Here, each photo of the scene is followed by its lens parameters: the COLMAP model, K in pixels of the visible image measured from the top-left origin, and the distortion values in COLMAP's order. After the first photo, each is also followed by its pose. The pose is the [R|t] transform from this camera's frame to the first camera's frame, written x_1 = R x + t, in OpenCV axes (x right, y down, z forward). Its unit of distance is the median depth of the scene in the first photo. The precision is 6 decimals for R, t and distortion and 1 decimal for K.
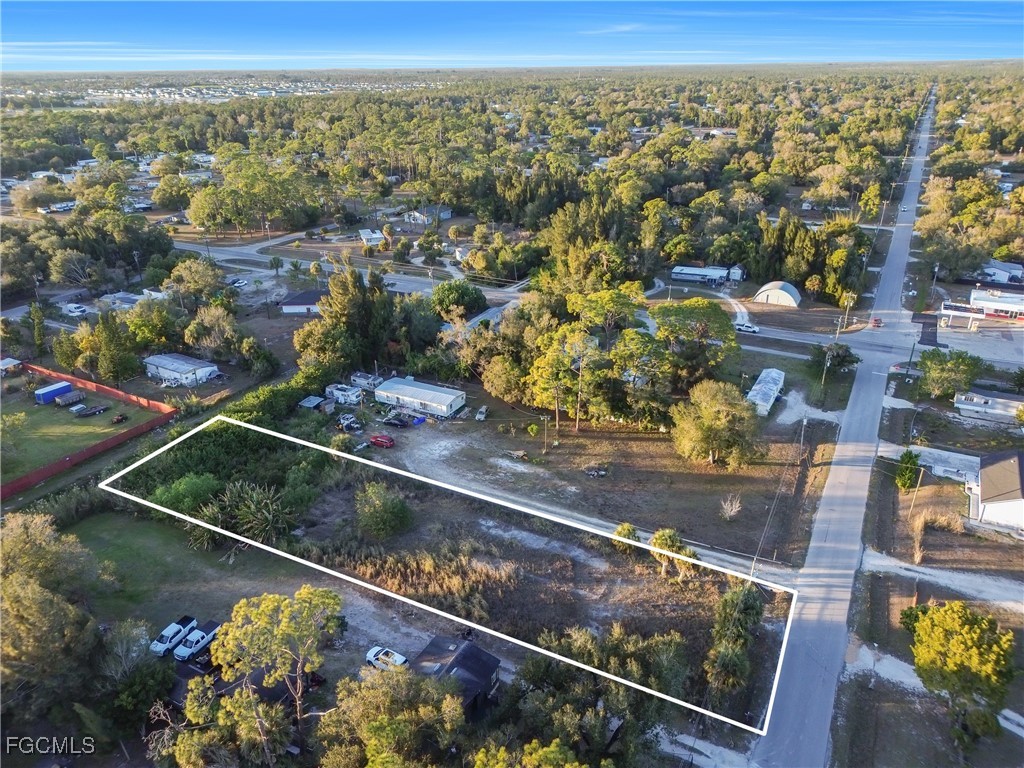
lens RADIAL K [[713.0, 0, 512.0], [0, 713.0, 384.0], [0, 0, 1]] dist [0.083894, -0.096524]
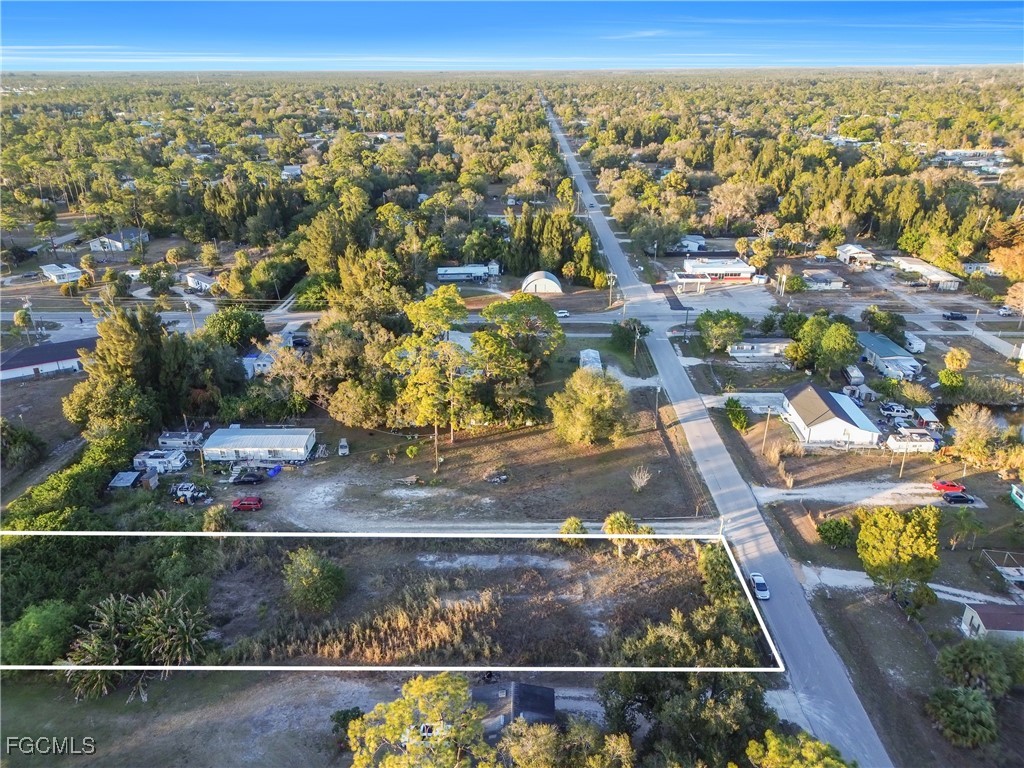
lens RADIAL K [[713.0, 0, 512.0], [0, 713.0, 384.0], [0, 0, 1]] dist [0.083894, -0.096524]
pose [[0.890539, -0.178954, 0.418230, -0.205657], [0.181849, 0.982763, 0.033298, -0.027387], [-0.416980, 0.046401, 0.907731, 0.075271]]
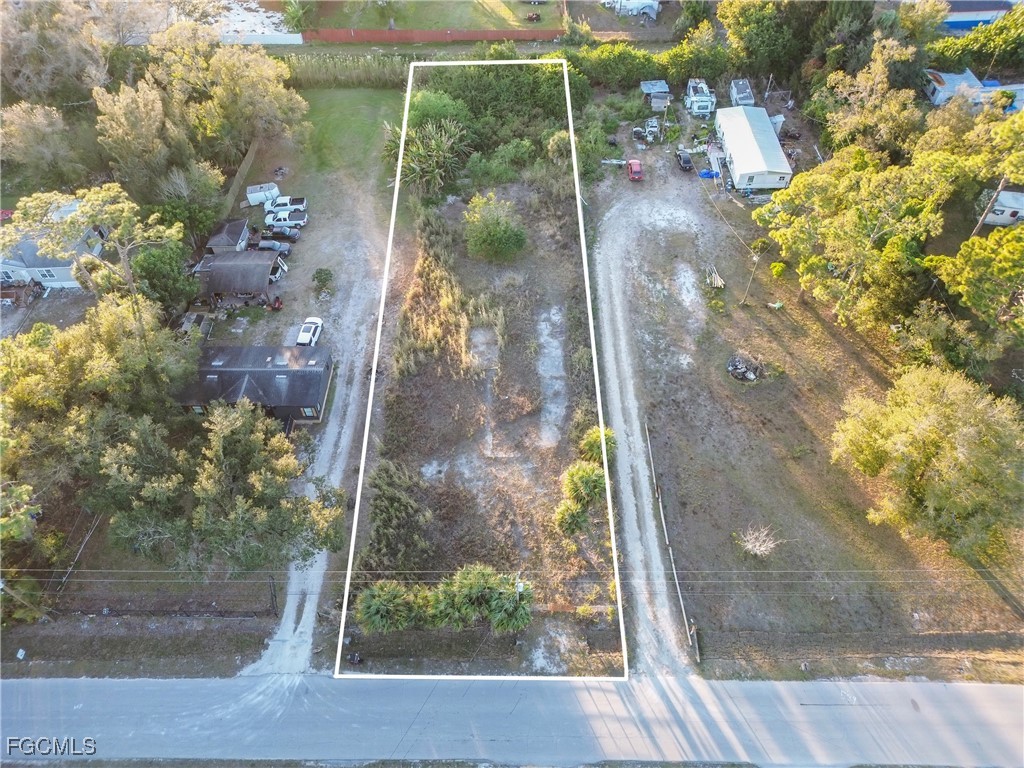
lens RADIAL K [[713.0, 0, 512.0], [0, 713.0, 384.0], [0, 0, 1]] dist [0.083894, -0.096524]
pose [[0.465516, 0.681692, -0.564438, 0.329407], [-0.353289, 0.727869, 0.587702, -0.150438], [0.811469, -0.074175, 0.579669, 0.349476]]
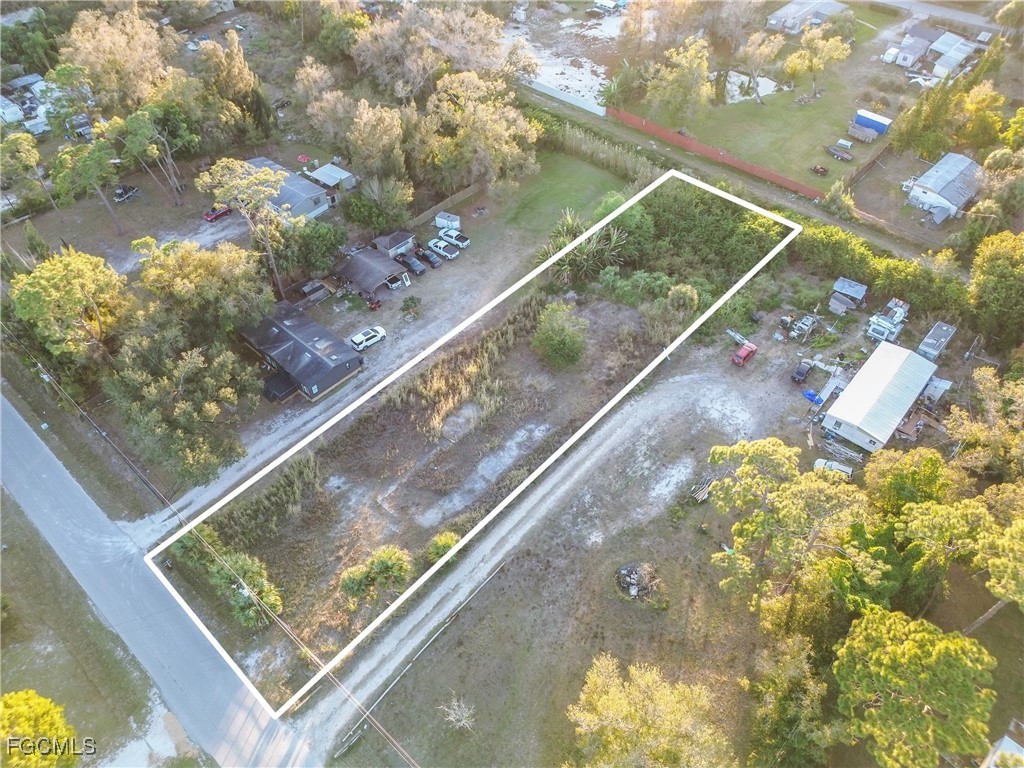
lens RADIAL K [[713.0, 0, 512.0], [0, 713.0, 384.0], [0, 0, 1]] dist [0.083894, -0.096524]
pose [[-0.237108, 0.725705, -0.645857, 0.351424], [-0.393397, 0.536144, 0.746852, -0.334490], [0.888267, 0.431163, 0.158366, 0.585652]]
